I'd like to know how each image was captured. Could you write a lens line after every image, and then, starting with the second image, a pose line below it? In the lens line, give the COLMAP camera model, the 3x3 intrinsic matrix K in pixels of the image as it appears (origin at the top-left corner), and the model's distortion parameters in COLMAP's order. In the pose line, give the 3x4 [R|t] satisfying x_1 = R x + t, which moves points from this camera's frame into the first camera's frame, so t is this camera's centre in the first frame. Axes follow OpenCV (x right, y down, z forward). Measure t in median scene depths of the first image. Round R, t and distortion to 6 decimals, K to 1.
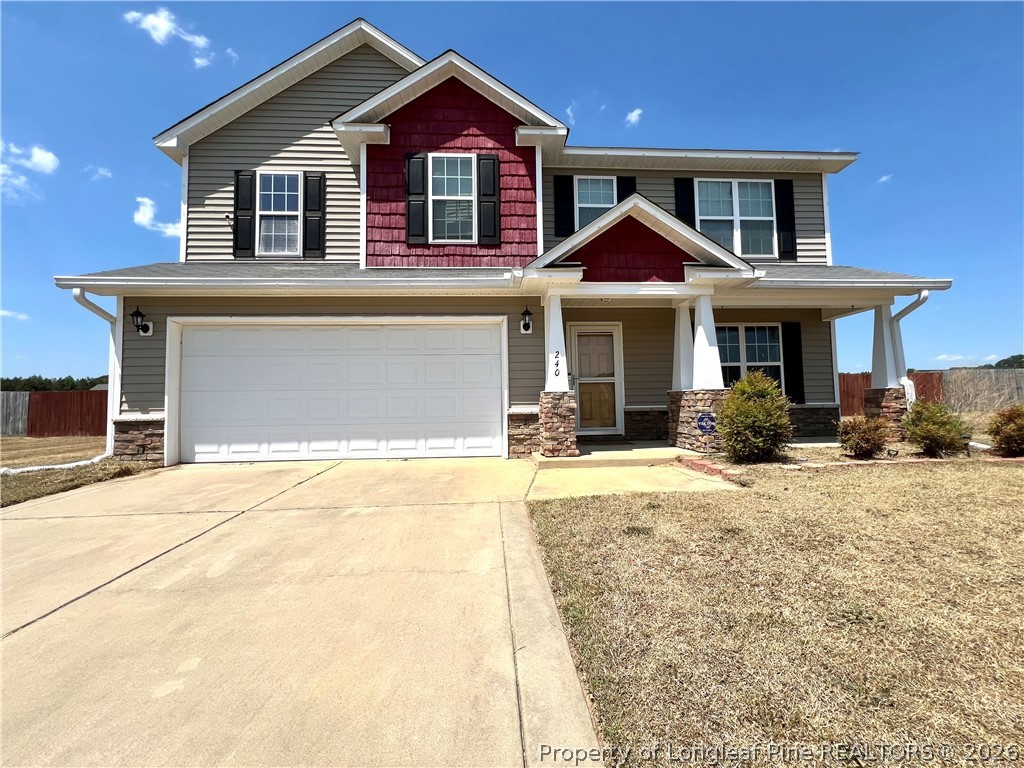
lens RADIAL K [[410.8, 0, 509.6], [0, 410.8, 385.0], [0, 0, 1]] dist [-0.002567, 0.001065]
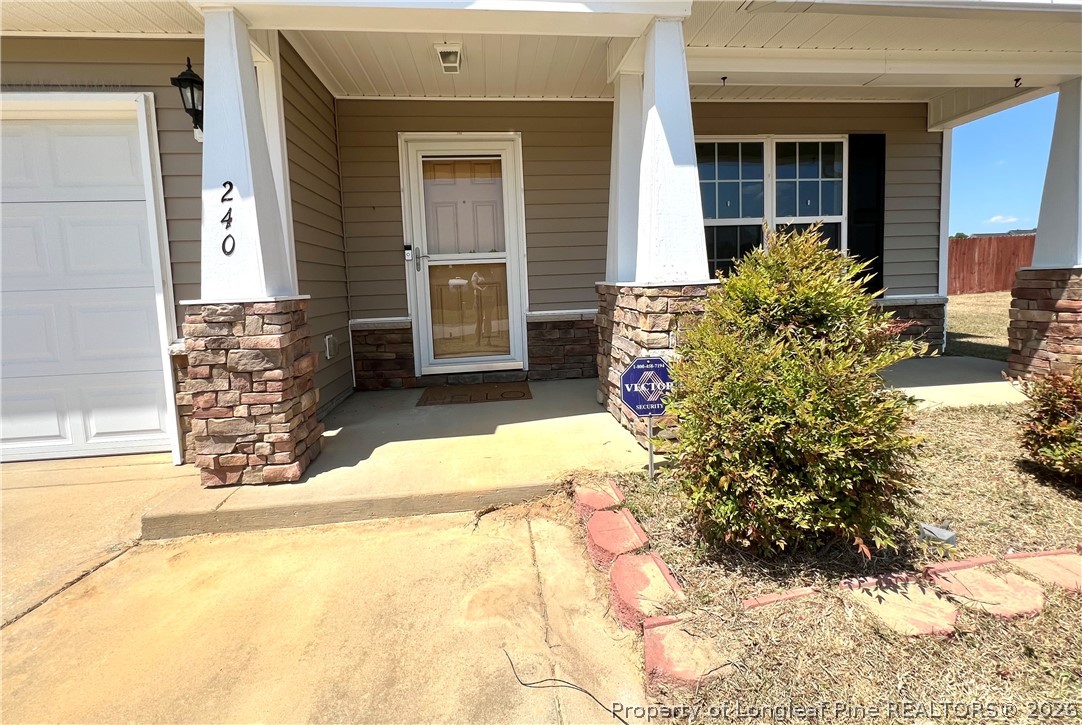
lens RADIAL K [[458.0, 0, 541.7], [0, 458.0, 322.7], [0, 0, 1]] dist [0.000440, 0.000130]
pose [[0.998660, -0.024261, 0.045722, 0.354066], [0.017694, 0.990145, 0.138921, -0.014469], [-0.048642, -0.137926, 0.989247, 0.596957]]
